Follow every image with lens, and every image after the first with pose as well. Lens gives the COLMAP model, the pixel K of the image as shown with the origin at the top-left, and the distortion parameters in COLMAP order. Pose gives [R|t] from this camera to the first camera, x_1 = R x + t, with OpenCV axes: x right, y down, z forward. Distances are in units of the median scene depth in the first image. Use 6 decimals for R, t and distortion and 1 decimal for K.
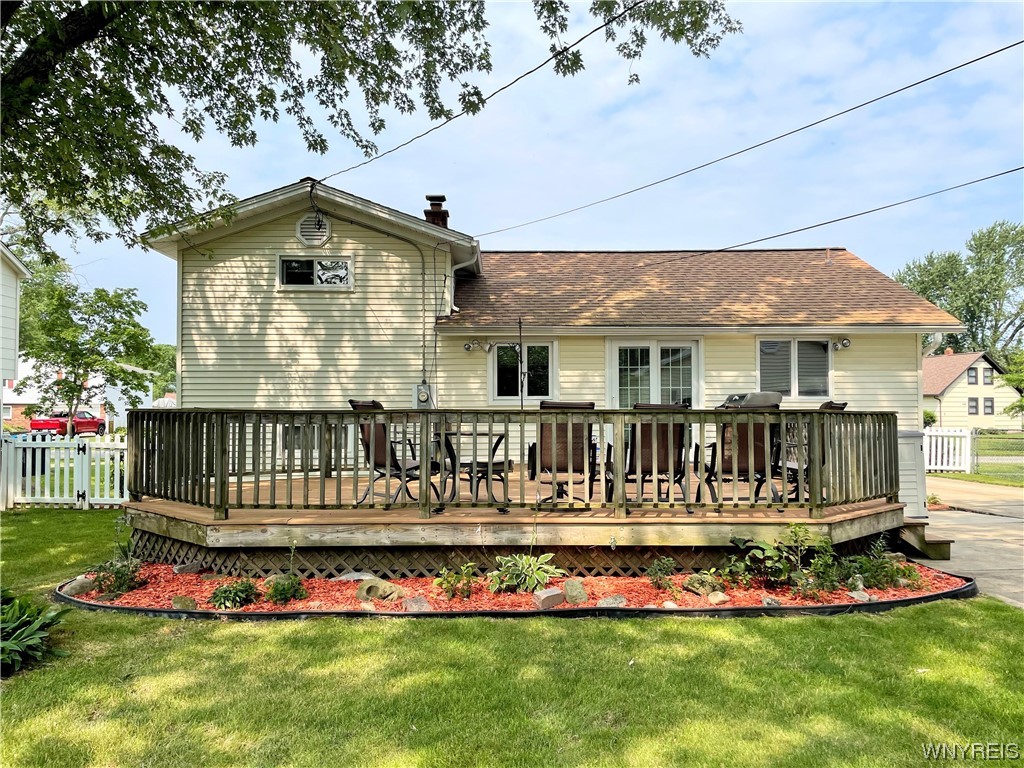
lens RADIAL K [[767.1, 0, 512.0], [0, 767.1, 384.0], [0, 0, 1]] dist [0.026569, -0.003997]
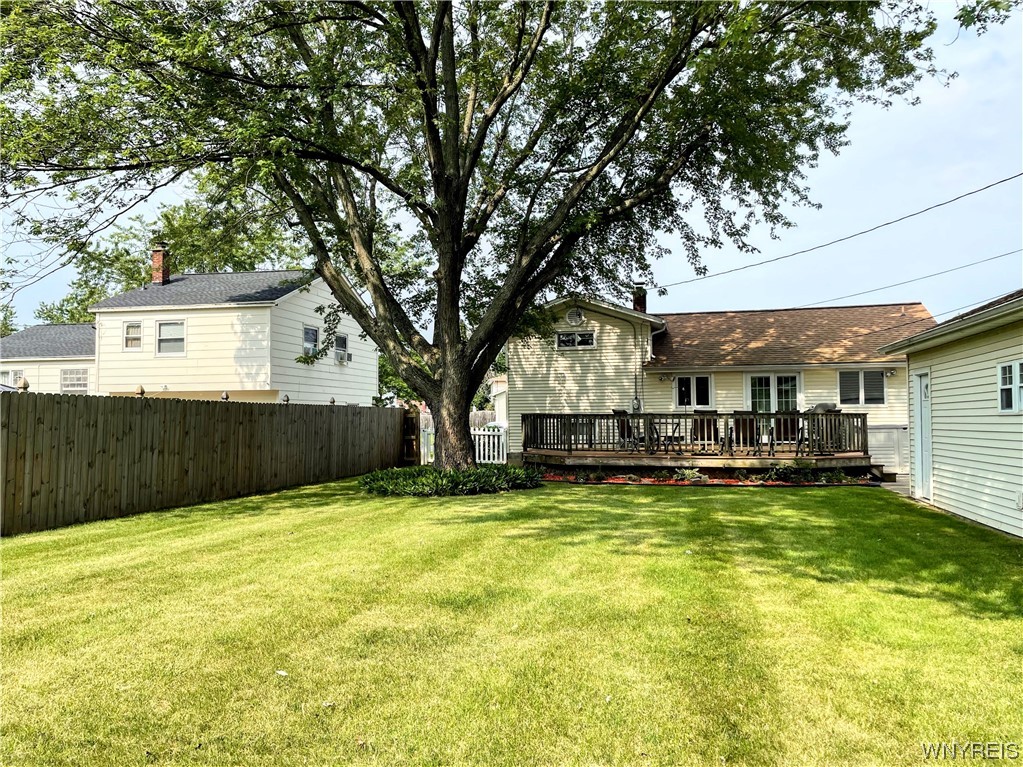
lens RADIAL K [[766.3, 0, 511.5], [0, 766.3, 383.5], [0, 0, 1]] dist [0.026569, -0.003997]
pose [[0.970266, -0.016801, -0.241459, 0.035785], [0.015192, 0.999848, -0.008523, -0.026478], [0.241566, 0.004601, 0.970374, -0.817621]]
